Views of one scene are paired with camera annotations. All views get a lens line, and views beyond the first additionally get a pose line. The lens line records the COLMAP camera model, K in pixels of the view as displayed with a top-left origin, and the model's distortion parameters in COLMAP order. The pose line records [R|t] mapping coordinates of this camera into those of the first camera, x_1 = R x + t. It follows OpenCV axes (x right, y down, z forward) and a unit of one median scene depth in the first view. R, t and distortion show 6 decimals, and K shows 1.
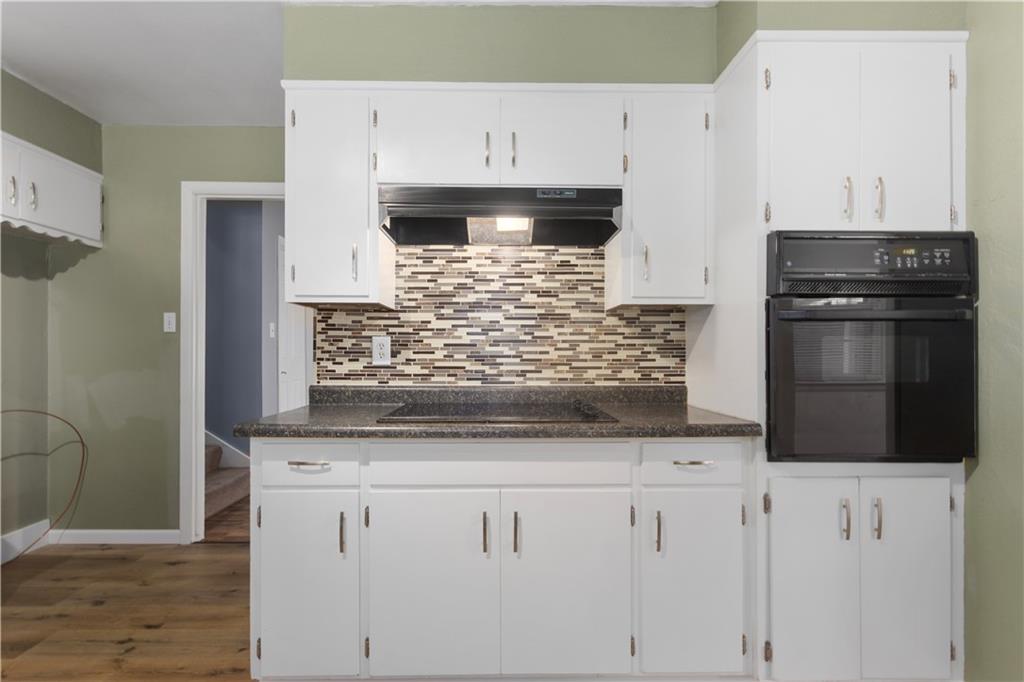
lens RADIAL K [[495.8, 0, 510.7], [0, 495.8, 347.5], [0, 0, 1]] dist [-0.004180, 0.000233]
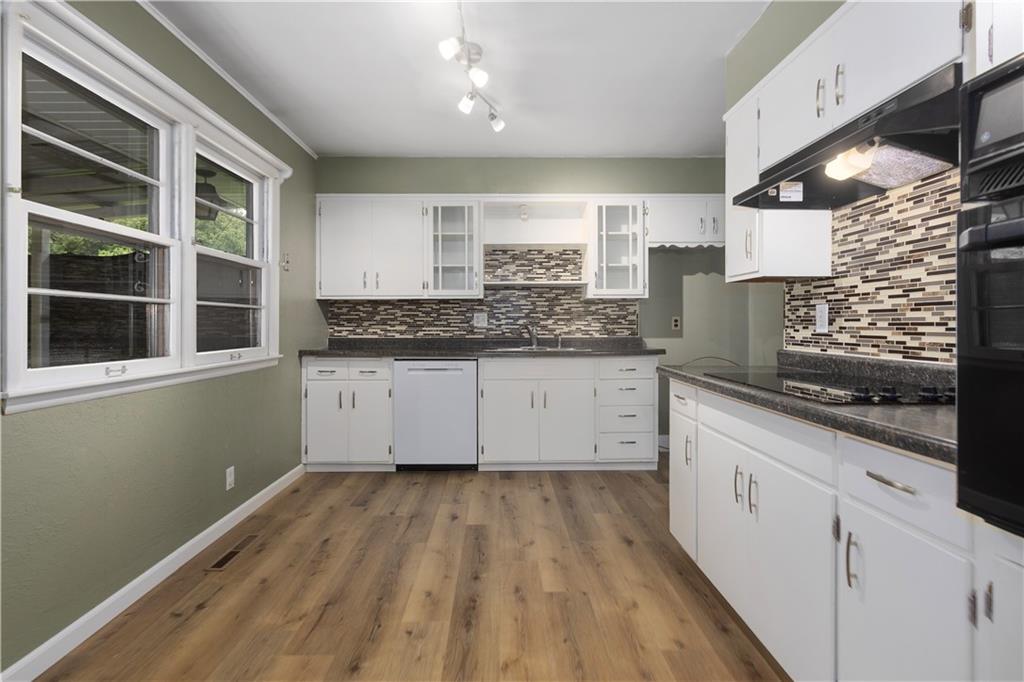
lens RADIAL K [[495.8, 0, 498.6], [0, 495.8, 323.6], [0, 0, 1]] dist [-0.004180, 0.000233]
pose [[-0.013106, -0.001953, -0.999912, 0.752717], [0.009676, 0.999951, -0.002080, 0.012317], [0.999867, -0.009702, -0.013087, 0.354539]]
